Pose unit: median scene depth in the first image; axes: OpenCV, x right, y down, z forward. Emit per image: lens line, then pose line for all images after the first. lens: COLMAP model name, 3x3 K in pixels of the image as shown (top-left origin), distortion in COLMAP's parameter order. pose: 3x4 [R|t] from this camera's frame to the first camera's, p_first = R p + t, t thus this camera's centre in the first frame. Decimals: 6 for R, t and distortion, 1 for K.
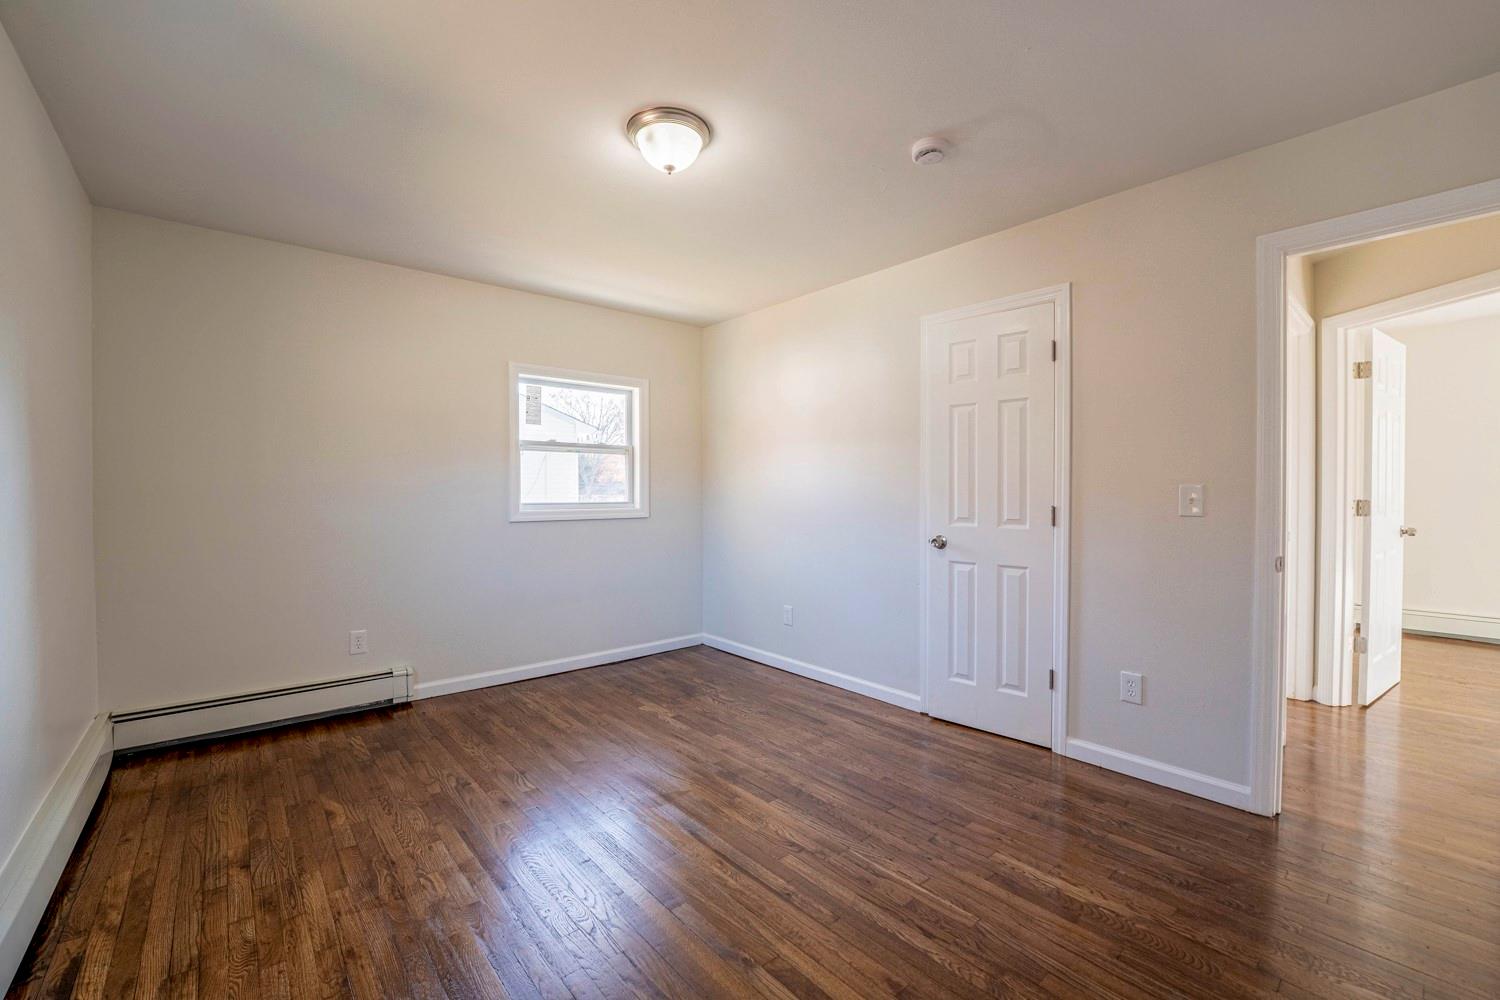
lens RADIAL K [[614.0, 0, 746.9], [0, 614.0, 499.8], [0, 0, 1]] dist [-0.026135, 0.002388]
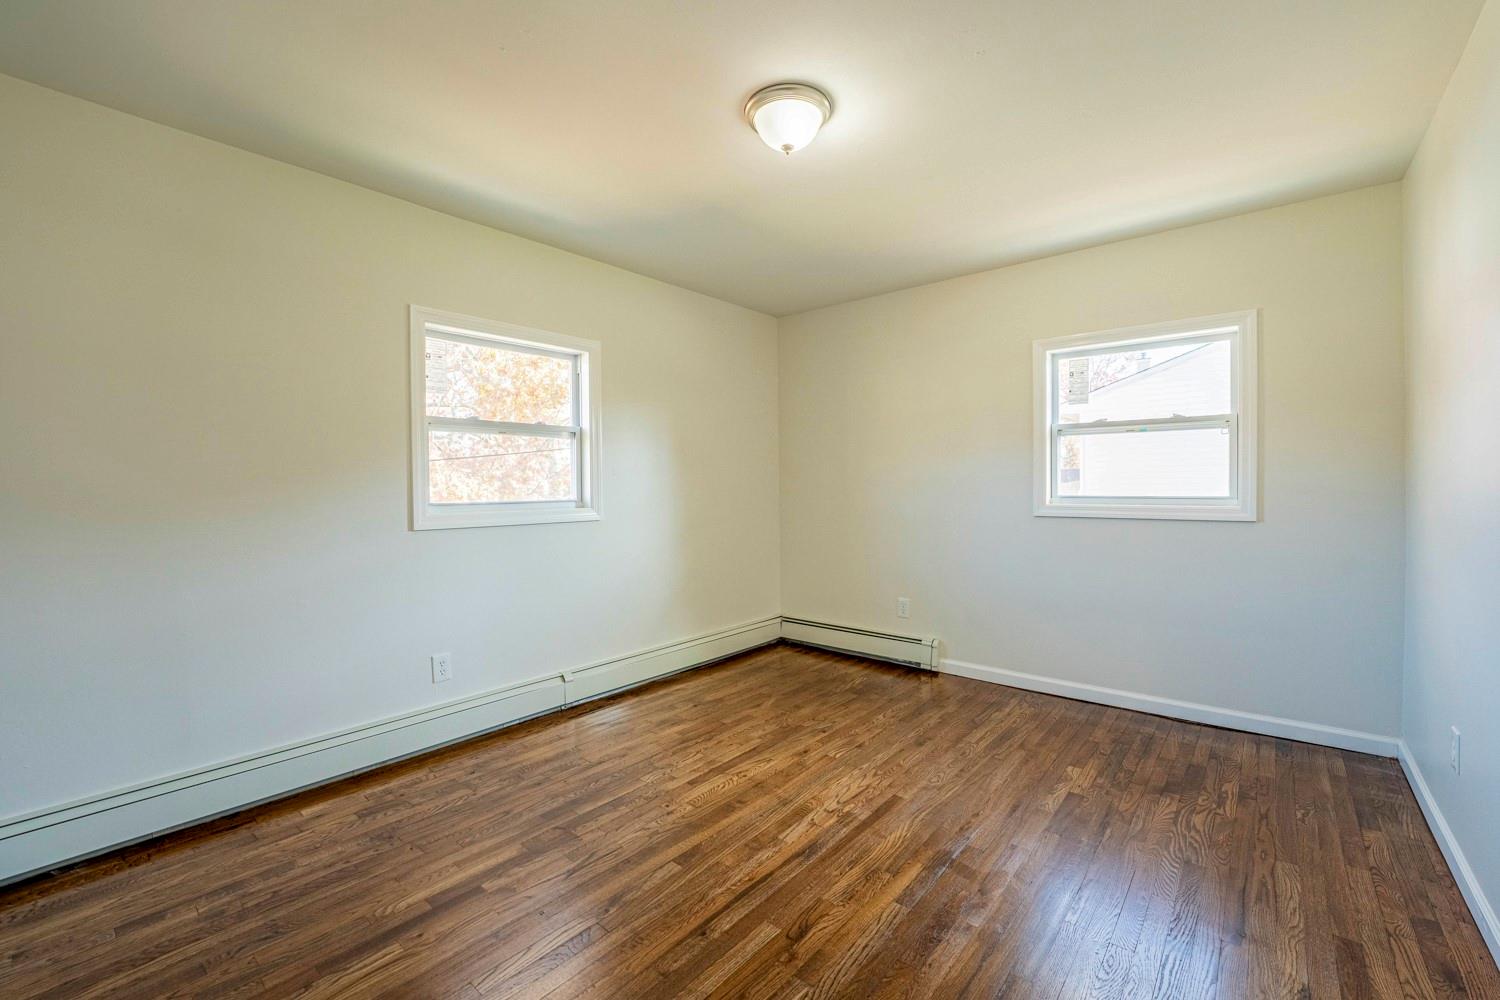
lens RADIAL K [[614.0, 0, 746.9], [0, 614.0, 499.8], [0, 0, 1]] dist [-0.026135, 0.002388]
pose [[0.159917, 0.024534, -0.986825, 0.493677], [-0.003620, 0.999699, 0.024268, -0.010087], [0.987124, -0.000308, 0.159958, 0.475351]]
